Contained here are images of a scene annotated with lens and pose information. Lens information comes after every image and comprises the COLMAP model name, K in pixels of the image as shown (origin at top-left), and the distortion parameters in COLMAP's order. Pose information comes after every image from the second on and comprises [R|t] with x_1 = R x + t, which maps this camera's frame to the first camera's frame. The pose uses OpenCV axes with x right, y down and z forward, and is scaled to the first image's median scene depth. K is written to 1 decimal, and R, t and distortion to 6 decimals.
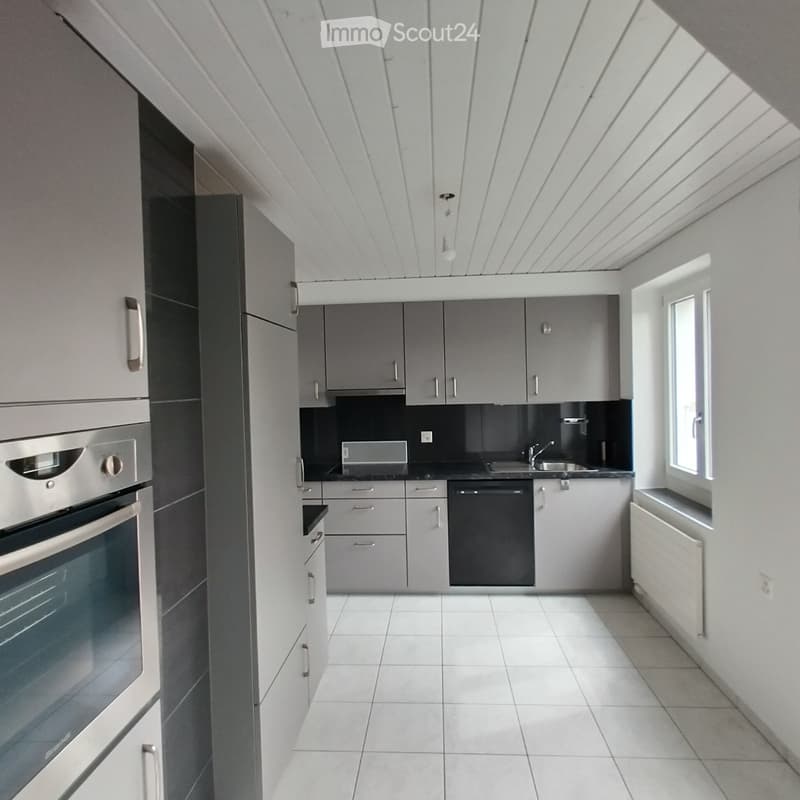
lens RADIAL K [[525.2, 0, 405.1], [0, 525.2, 394.9], [0, 0, 1]] dist [0.001223, 0.002930]
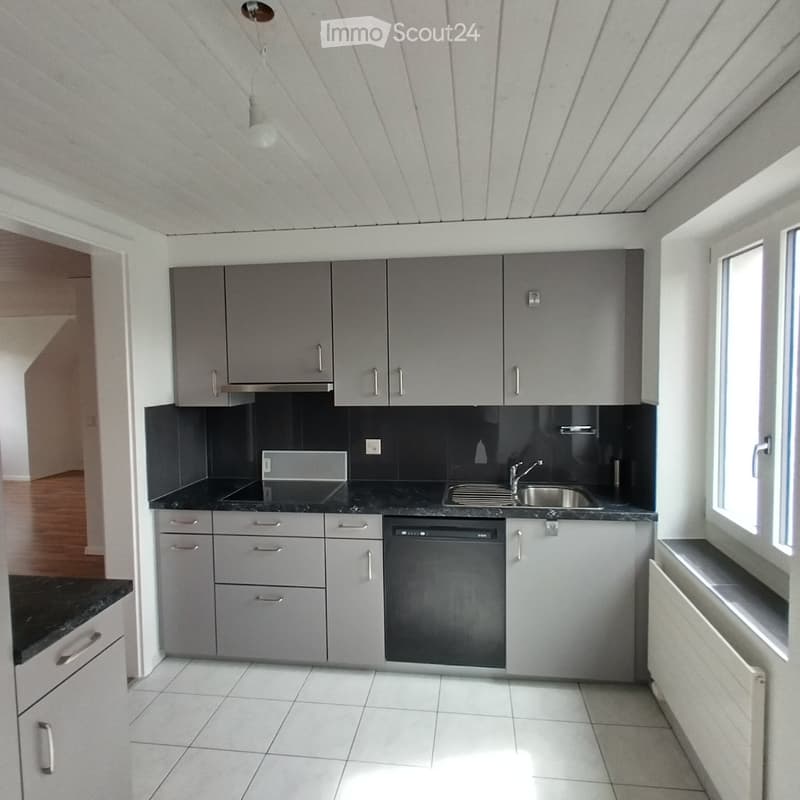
lens RADIAL K [[525.2, 0, 405.1], [0, 525.2, 394.9], [0, 0, 1]] dist [0.001223, 0.002930]
pose [[0.997492, 0.016064, -0.068939, 0.155322], [-0.013476, 0.999192, 0.037856, -0.025082], [0.069491, -0.036832, 0.996902, 0.305951]]
